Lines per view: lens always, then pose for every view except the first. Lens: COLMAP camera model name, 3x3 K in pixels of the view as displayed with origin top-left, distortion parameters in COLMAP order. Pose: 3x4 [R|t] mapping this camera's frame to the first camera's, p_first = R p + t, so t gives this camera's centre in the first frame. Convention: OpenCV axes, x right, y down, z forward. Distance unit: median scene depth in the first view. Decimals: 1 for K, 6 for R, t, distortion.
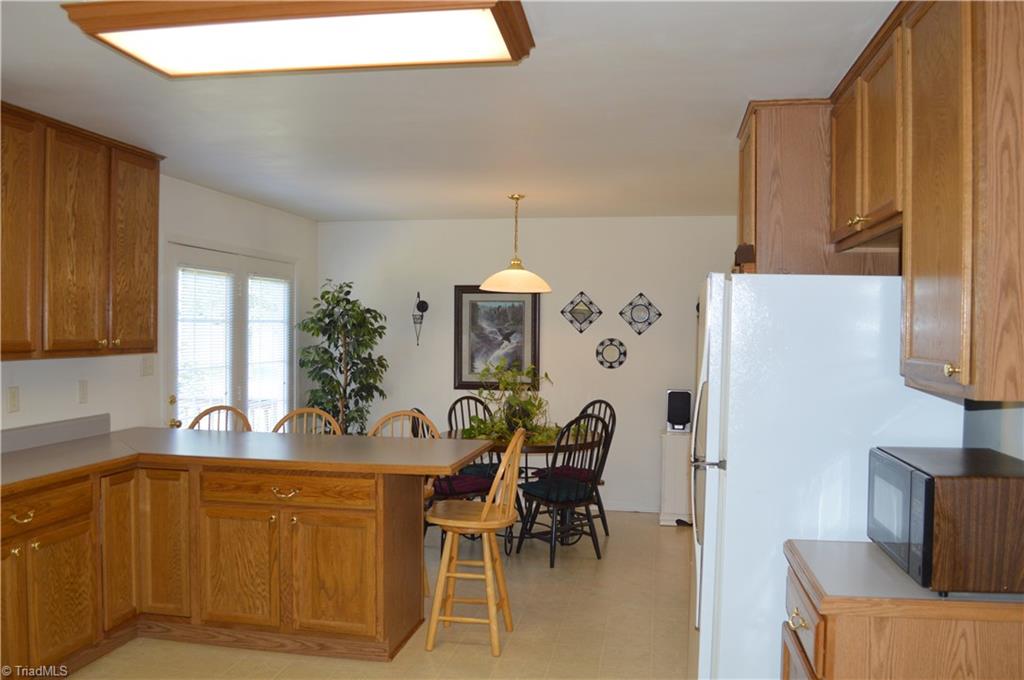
lens RADIAL K [[842.2, 0, 512.0], [0, 842.2, 340.0], [0, 0, 1]] dist [-0.067578, 0.005941]
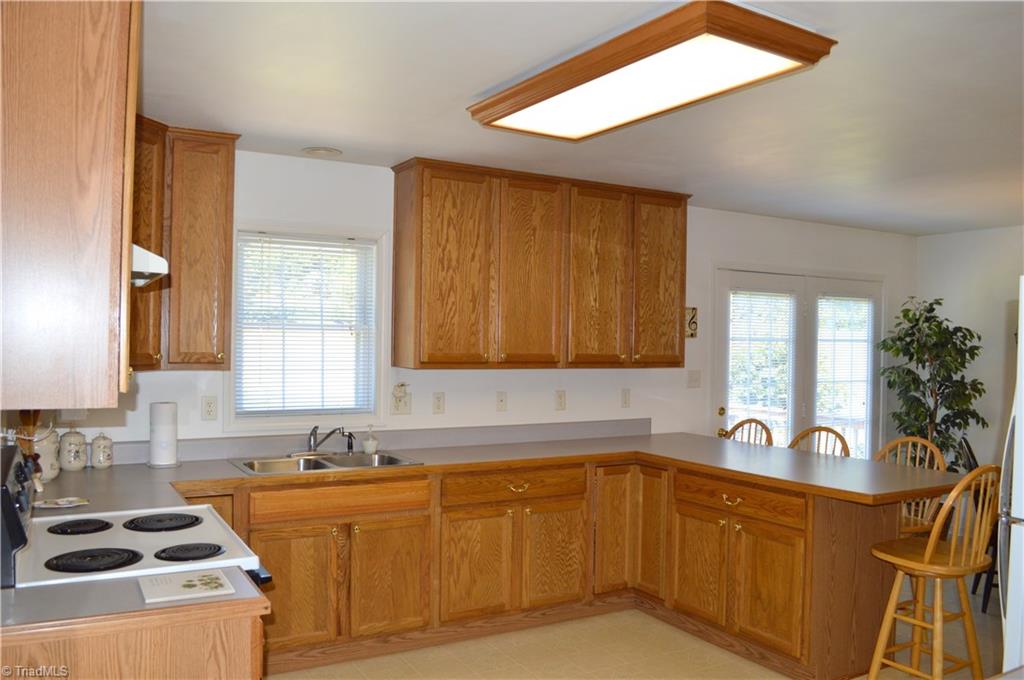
lens RADIAL K [[831.2, 0, 504.2], [0, 831.2, 340.1], [0, 0, 1]] dist [-0.071520, 0.001282]
pose [[0.644211, -0.000241, -0.764848, 0.331609], [-0.019173, 0.999681, -0.016463, 0.001509], [0.764608, 0.025270, 0.644000, 0.096003]]
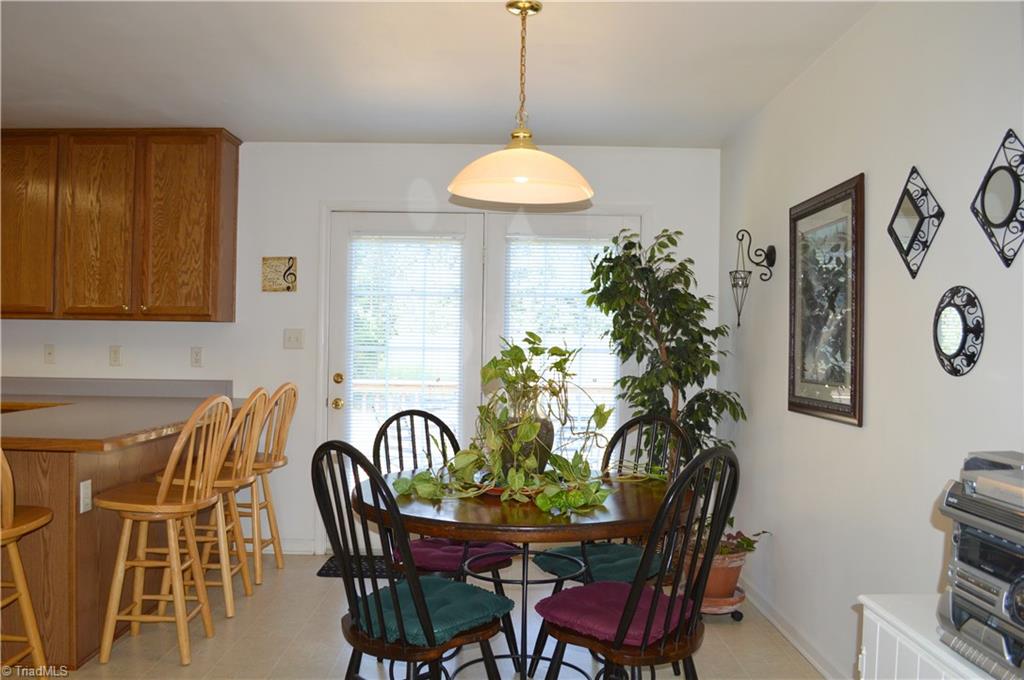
lens RADIAL K [[831.2, 0, 504.2], [0, 831.2, 340.1], [0, 0, 1]] dist [-0.071520, 0.001282]
pose [[0.166812, -0.012871, -0.985905, 0.733766], [-0.027505, 0.999465, -0.017702, 0.054686], [0.985605, 0.030070, 0.166368, 1.391876]]
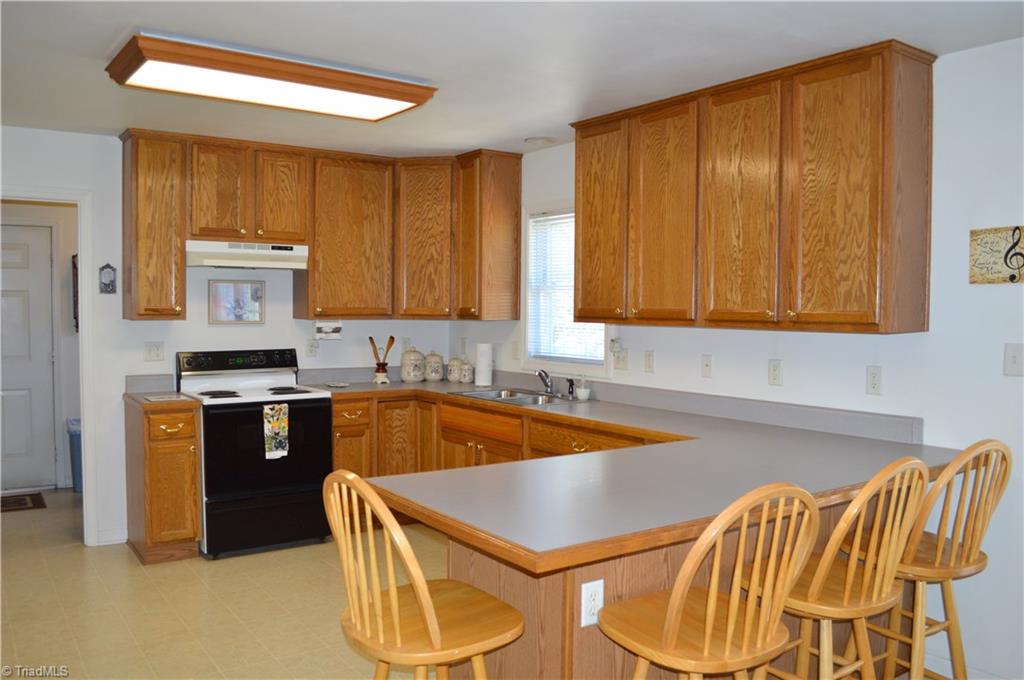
lens RADIAL K [[831.2, 0, 504.2], [0, 831.2, 340.1], [0, 0, 1]] dist [-0.071520, 0.001282]
pose [[-0.706296, 0.011584, -0.707822, 0.312632], [-0.025553, 0.998797, 0.041844, 0.001506], [0.707455, 0.047641, -0.705151, 1.474602]]
